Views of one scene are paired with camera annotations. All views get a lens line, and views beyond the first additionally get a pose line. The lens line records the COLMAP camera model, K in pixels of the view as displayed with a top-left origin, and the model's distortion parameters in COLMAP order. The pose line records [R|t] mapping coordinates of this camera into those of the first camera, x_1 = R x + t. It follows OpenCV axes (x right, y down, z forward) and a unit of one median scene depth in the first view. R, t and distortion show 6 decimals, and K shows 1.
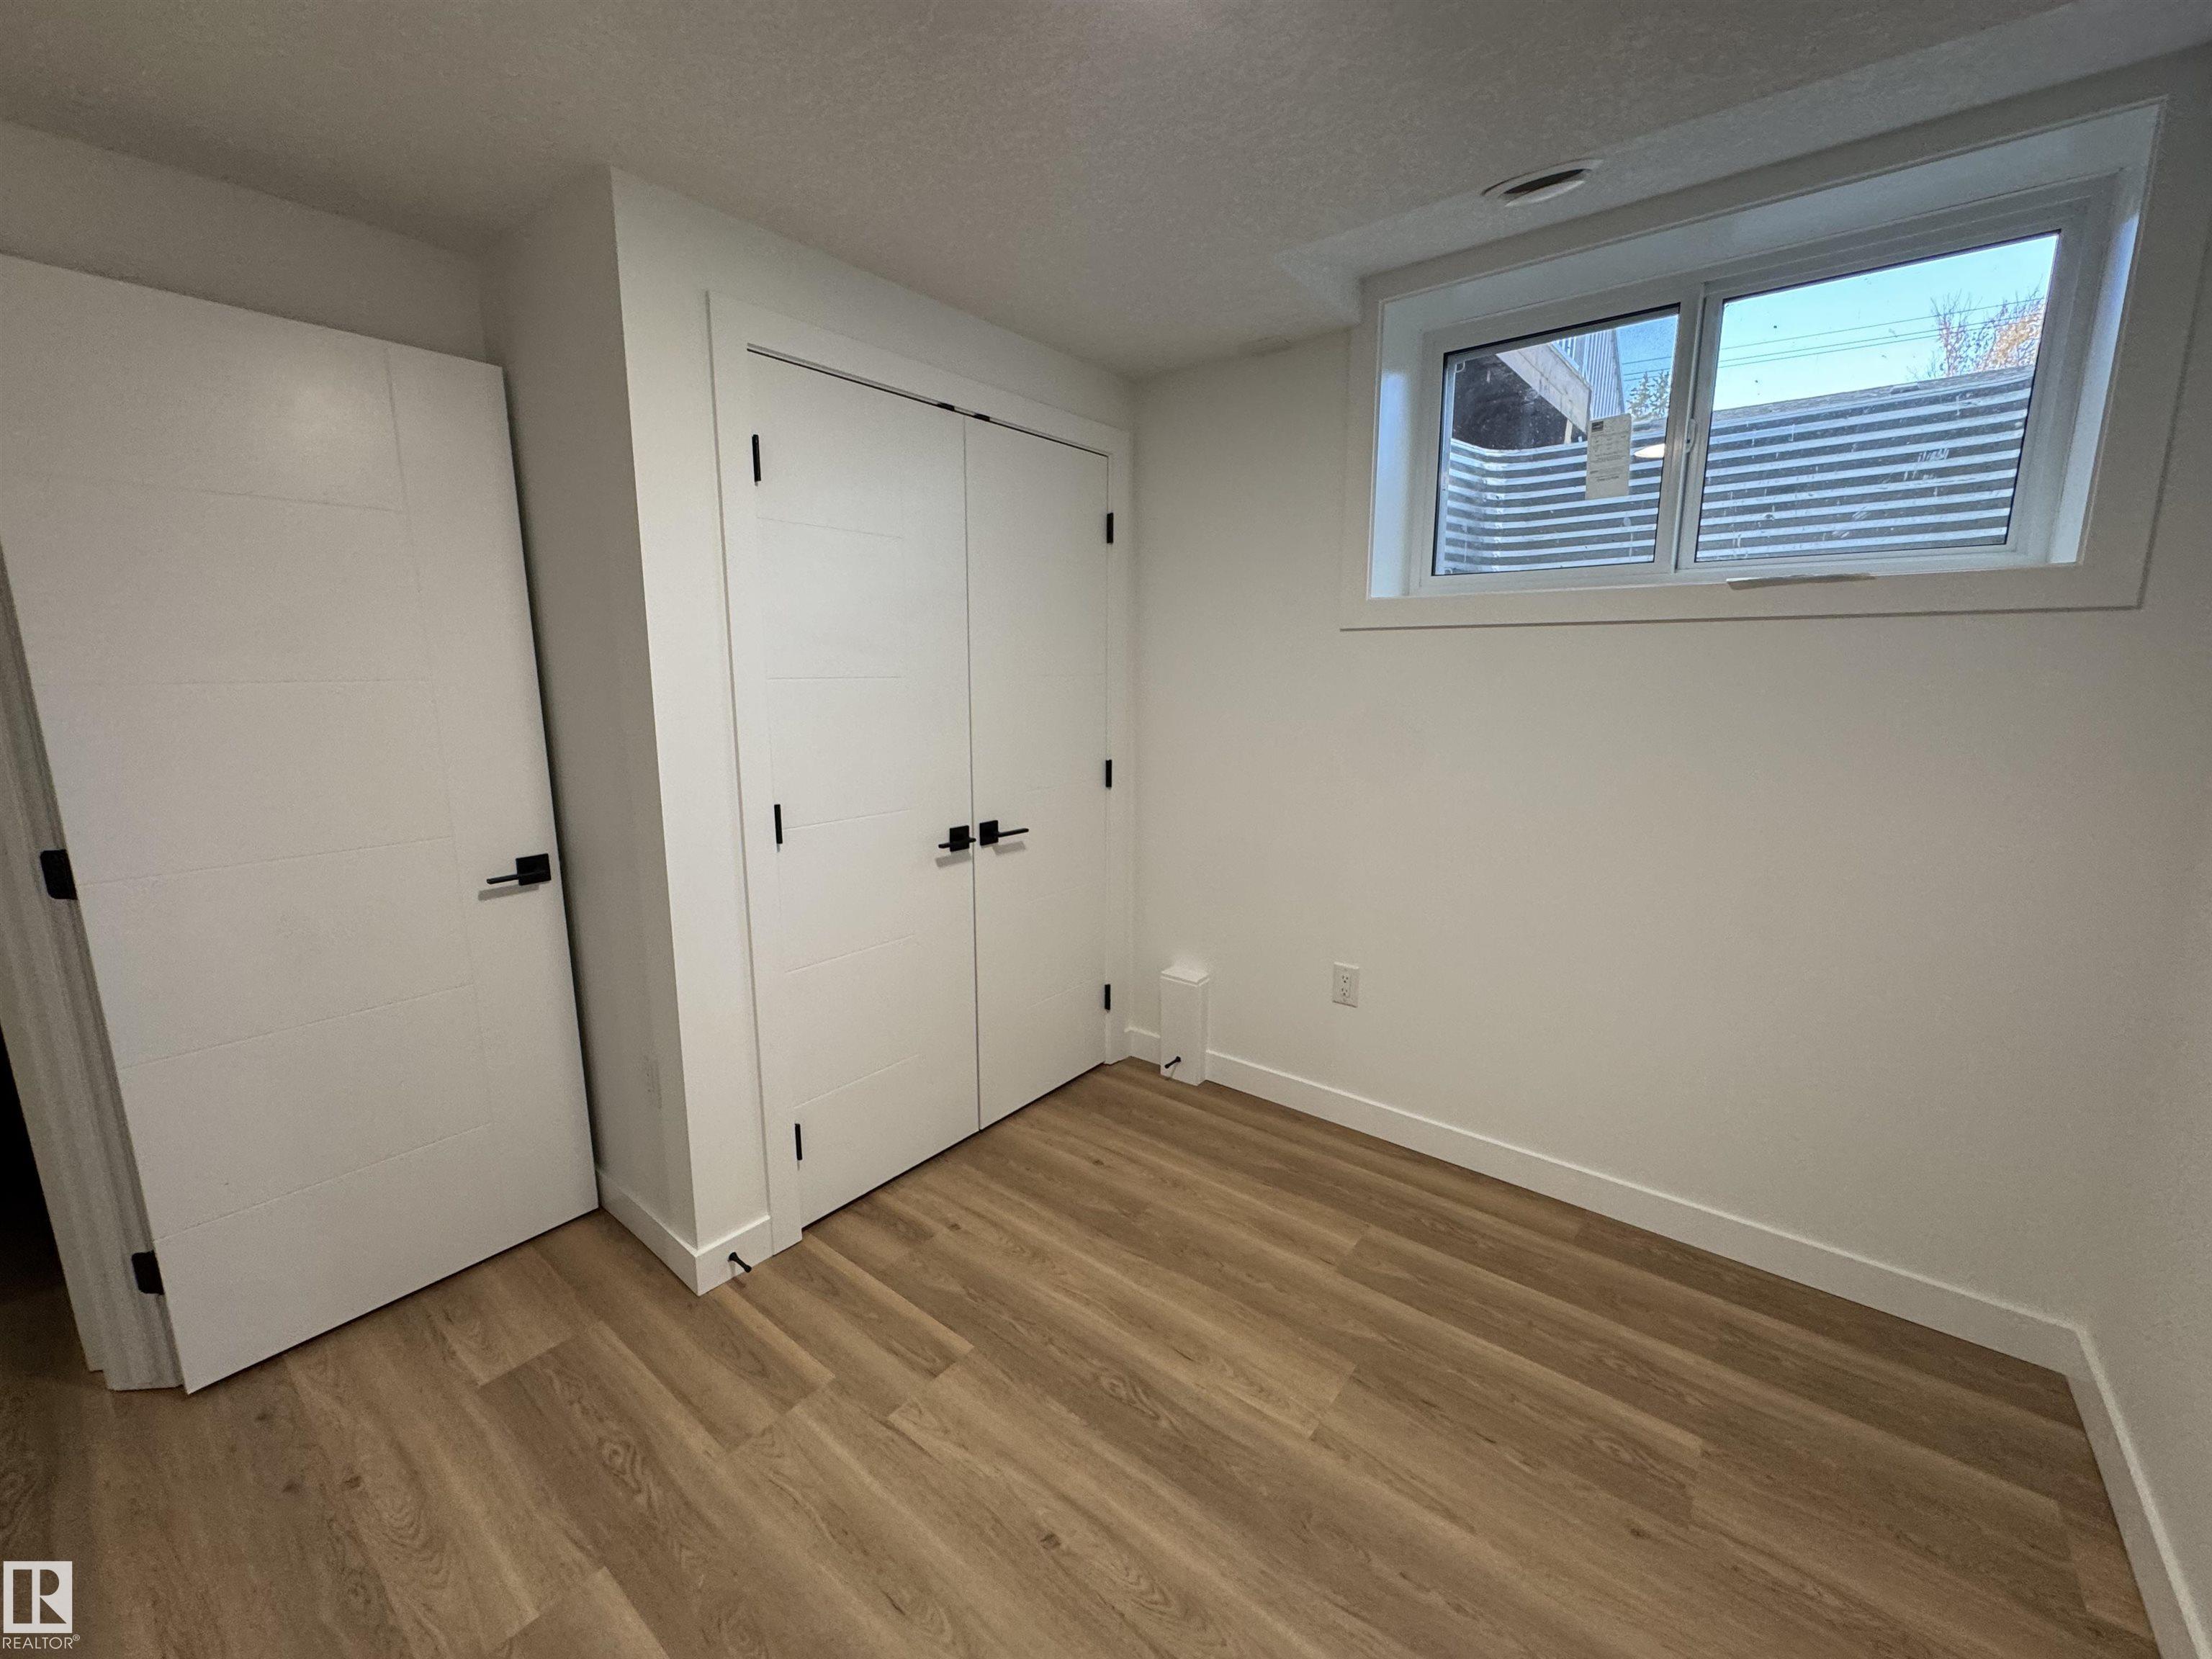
lens RADIAL K [[891.9, 0, 1095.8], [0, 891.9, 813.1], [0, 0, 1]] dist [-0.003537, -0.000857]
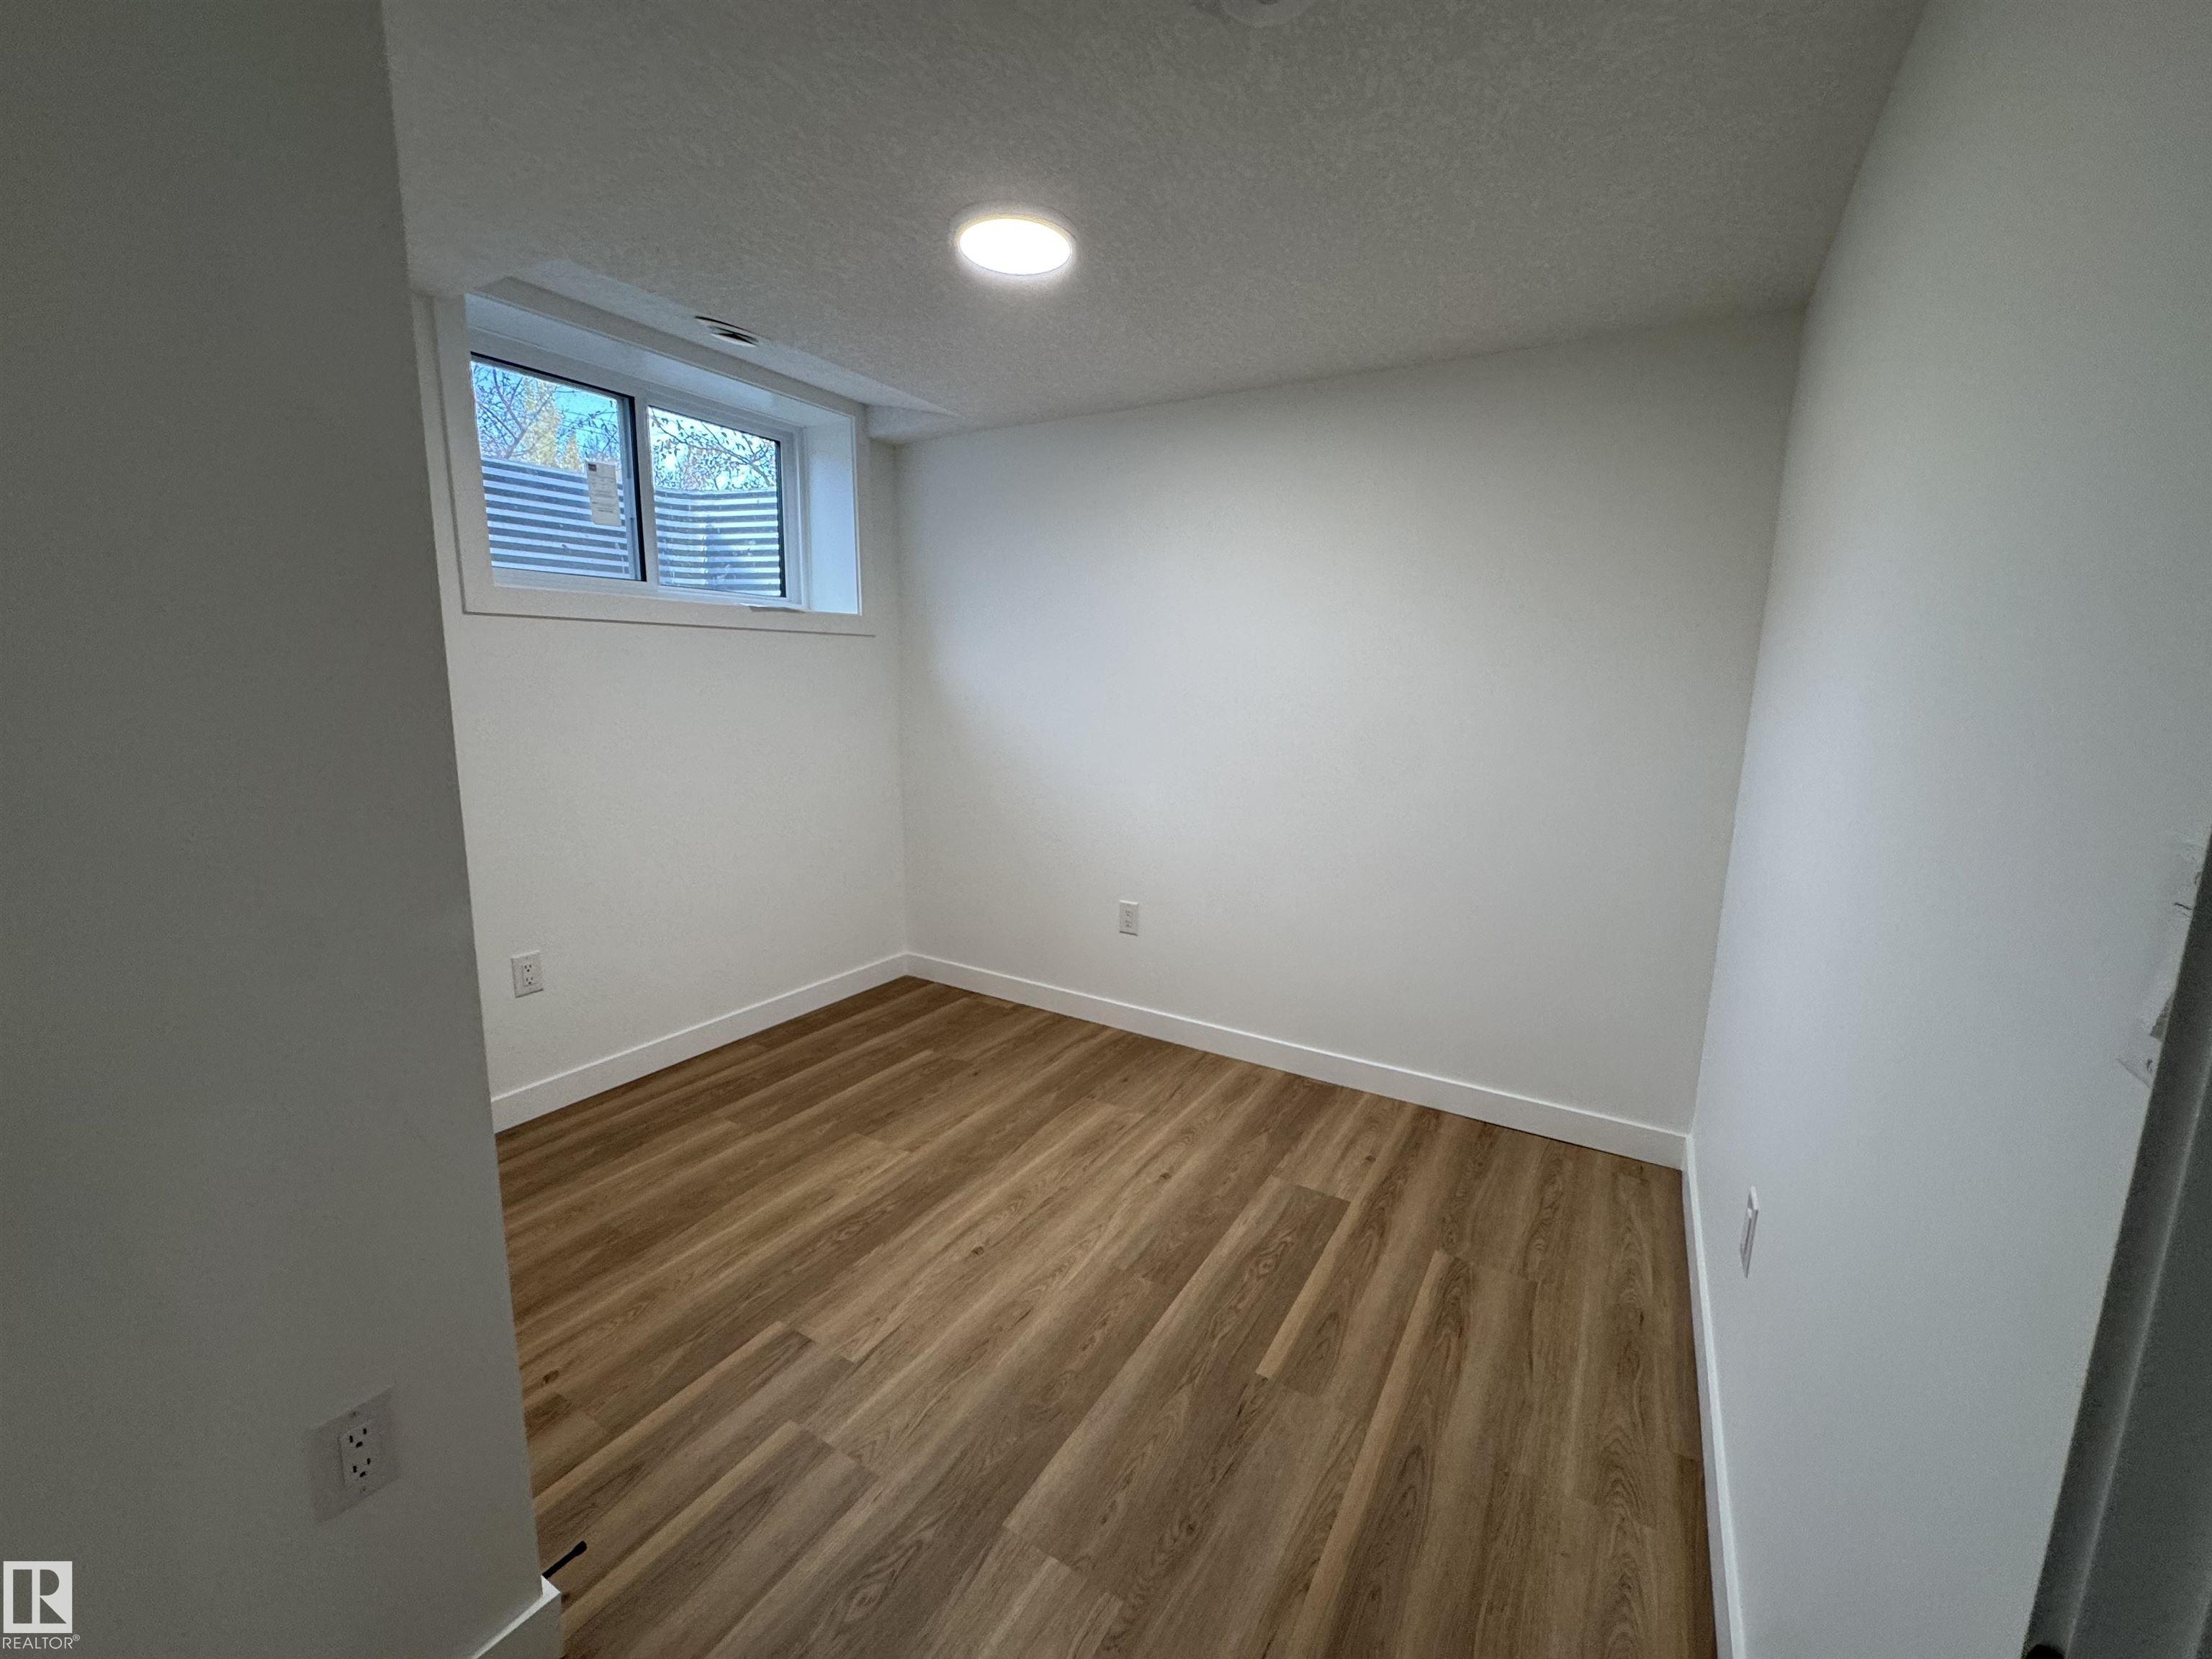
lens RADIAL K [[891.9, 0, 1105.4], [0, 891.9, 837.8], [0, 0, 1]] dist [-0.003537, -0.000857]
pose [[-0.141395, -0.177479, 0.973914, -1.143457], [0.149499, 0.968687, 0.198231, -0.086784], [-0.978600, 0.173628, -0.110434, 0.685498]]
